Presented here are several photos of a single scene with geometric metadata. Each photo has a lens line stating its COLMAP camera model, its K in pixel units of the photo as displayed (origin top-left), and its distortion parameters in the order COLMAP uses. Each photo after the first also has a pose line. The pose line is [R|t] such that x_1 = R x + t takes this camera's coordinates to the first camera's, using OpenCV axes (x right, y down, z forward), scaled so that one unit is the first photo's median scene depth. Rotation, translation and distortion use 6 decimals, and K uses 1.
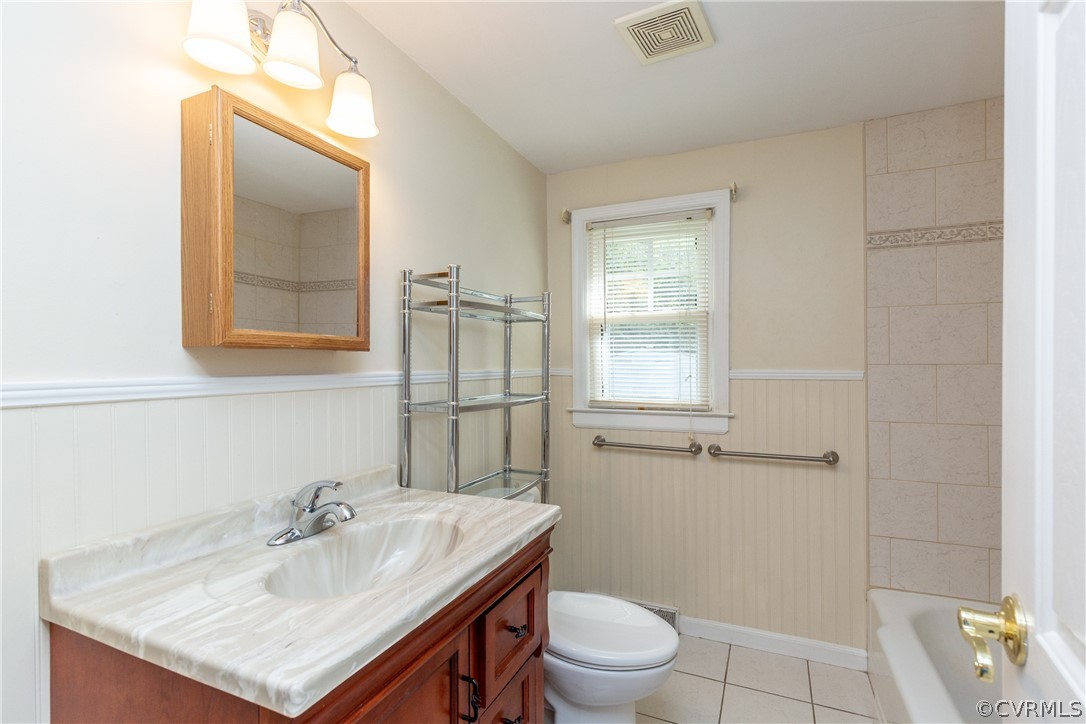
lens RADIAL K [[522.3, 0, 539.6], [0, 522.3, 362.9], [0, 0, 1]] dist [0.000326, 0.000091]
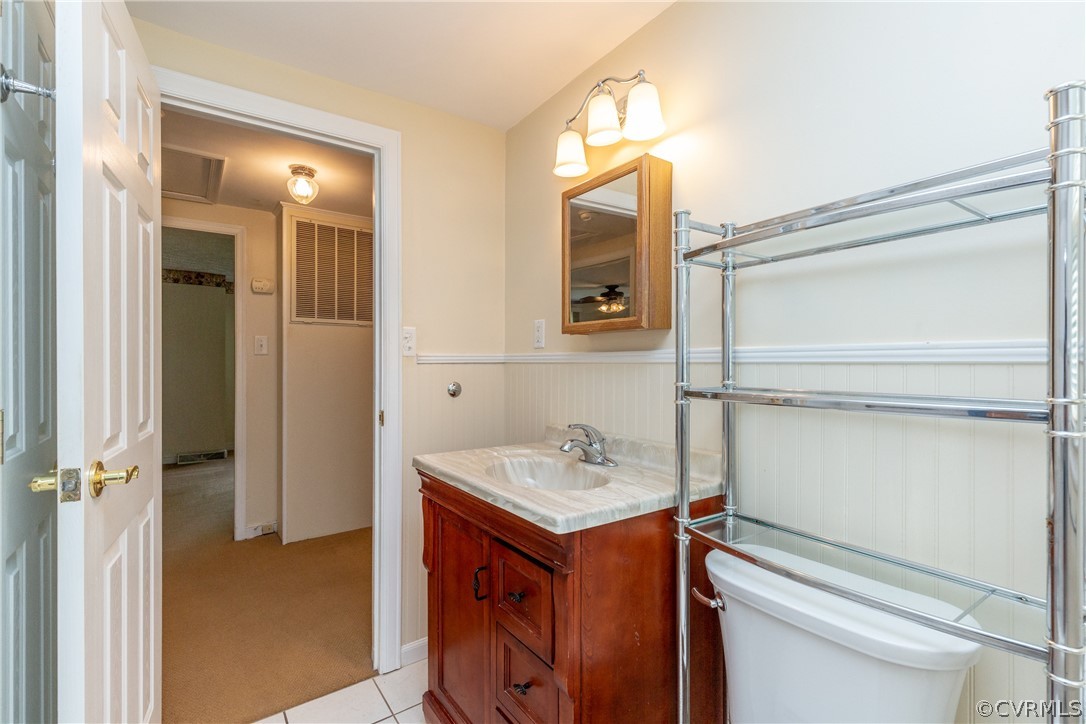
lens RADIAL K [[522.3, 0, 539.6], [0, 522.3, 362.9], [0, 0, 1]] dist [0.000326, 0.000091]
pose [[-0.479075, 0.001947, -0.877772, 0.738660], [-0.005219, 0.999974, 0.005067, 0.042907], [0.877758, 0.007009, -0.479052, 1.354650]]
